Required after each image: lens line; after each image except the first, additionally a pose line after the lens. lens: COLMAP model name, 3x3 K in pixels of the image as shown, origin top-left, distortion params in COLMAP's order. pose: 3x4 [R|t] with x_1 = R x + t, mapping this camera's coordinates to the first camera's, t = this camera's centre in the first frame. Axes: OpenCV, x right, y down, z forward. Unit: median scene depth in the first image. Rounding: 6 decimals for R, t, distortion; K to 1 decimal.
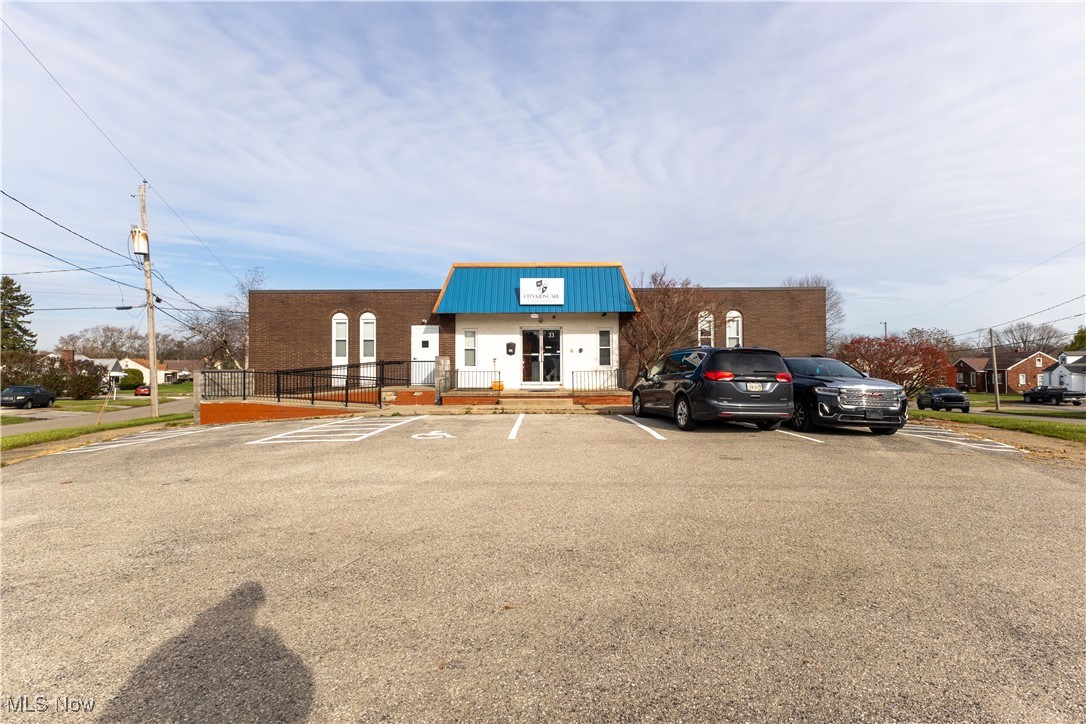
lens RADIAL K [[469.5, 0, 539.4], [0, 469.5, 375.1], [0, 0, 1]] dist [0.010667, -0.000575]
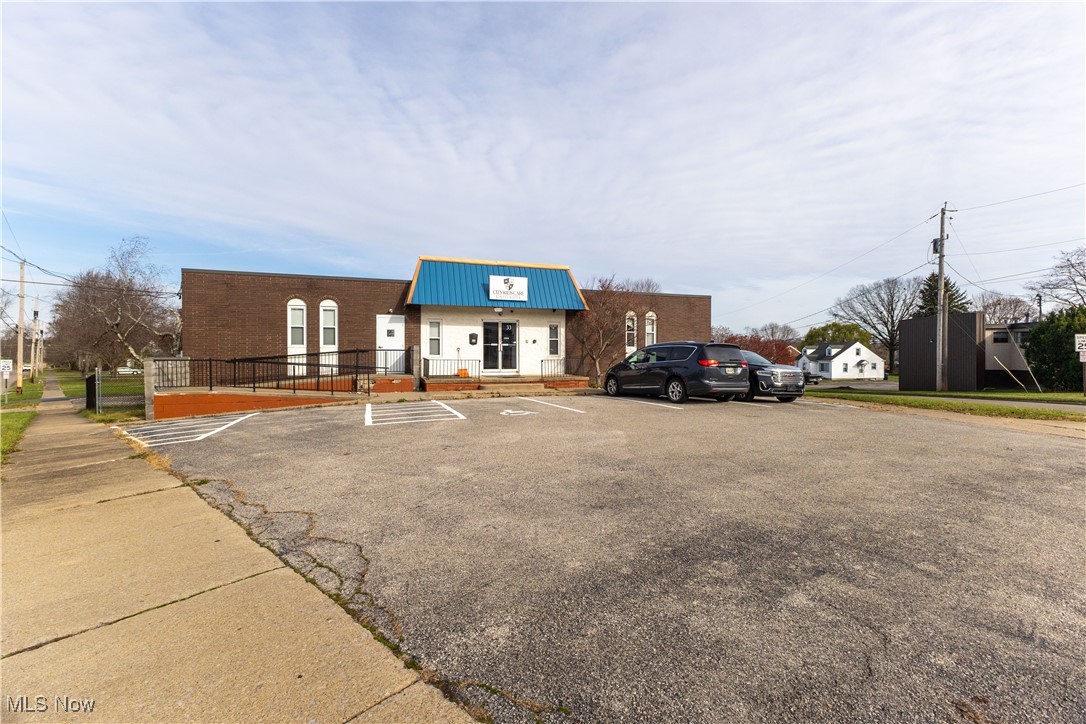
lens RADIAL K [[469.5, 0, 539.7], [0, 469.5, 359.0], [0, 0, 1]] dist [0.010667, -0.000575]
pose [[0.939942, 0.001041, 0.341333, -0.287405], [0.002460, 0.999949, -0.009823, 0.001324], [-0.341325, 0.010073, 0.939891, -0.072031]]
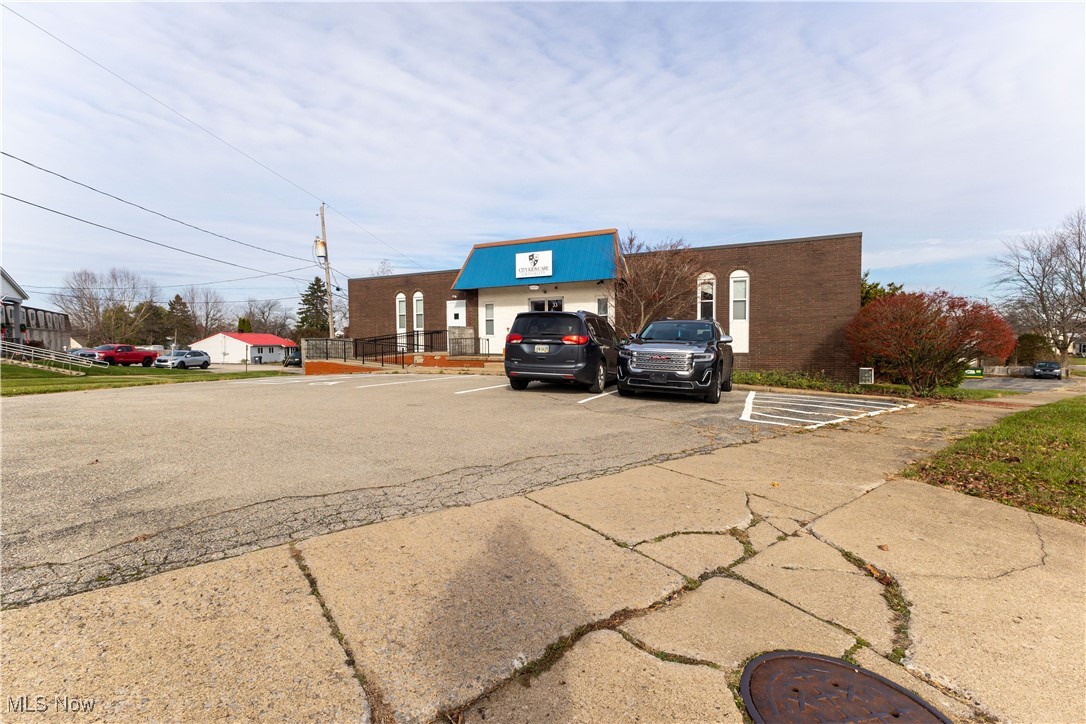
lens RADIAL K [[469.5, 0, 536.9], [0, 469.5, 363.8], [0, 0, 1]] dist [0.010667, -0.000575]
pose [[0.900676, 0.018607, -0.434092, 0.453405], [-0.003562, 0.999365, 0.035446, 0.010825], [0.434476, -0.030379, 0.900171, 0.023411]]
